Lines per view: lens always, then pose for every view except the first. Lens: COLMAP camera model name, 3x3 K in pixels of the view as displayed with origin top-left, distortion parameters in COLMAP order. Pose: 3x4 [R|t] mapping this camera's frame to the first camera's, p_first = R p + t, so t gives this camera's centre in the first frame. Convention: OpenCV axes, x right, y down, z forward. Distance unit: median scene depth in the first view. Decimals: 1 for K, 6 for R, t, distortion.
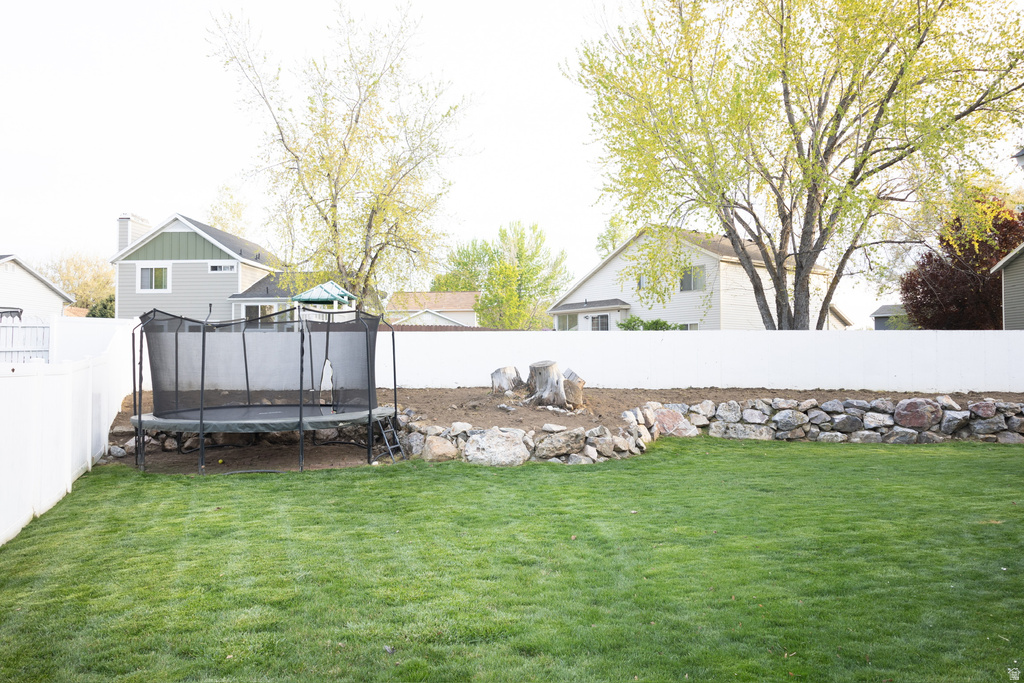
lens RADIAL K [[725.9, 0, 510.0], [0, 725.9, 339.2], [0, 0, 1]] dist [0.062292, -0.042621]
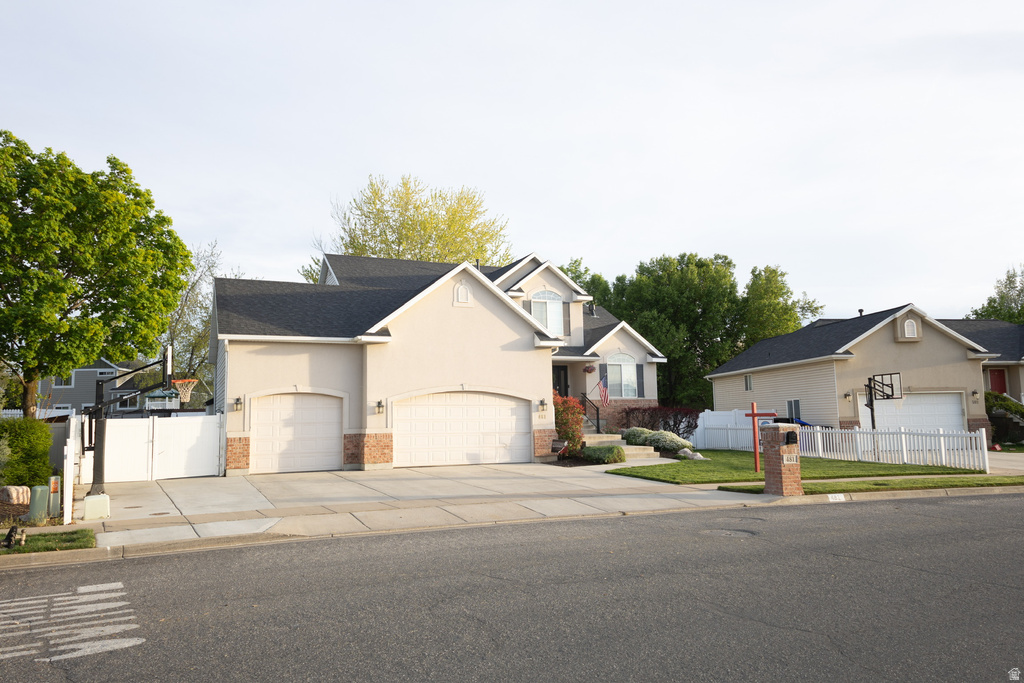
lens RADIAL K [[725.9, 0, 510.0], [0, 725.9, 339.2], [0, 0, 1]] dist [0.062292, -0.042621]
pose [[0.988908, -0.001303, 0.148525, 0.621733], [0.013411, 0.996661, -0.080546, -0.049130], [-0.147924, 0.081644, 0.985623, -1.834744]]
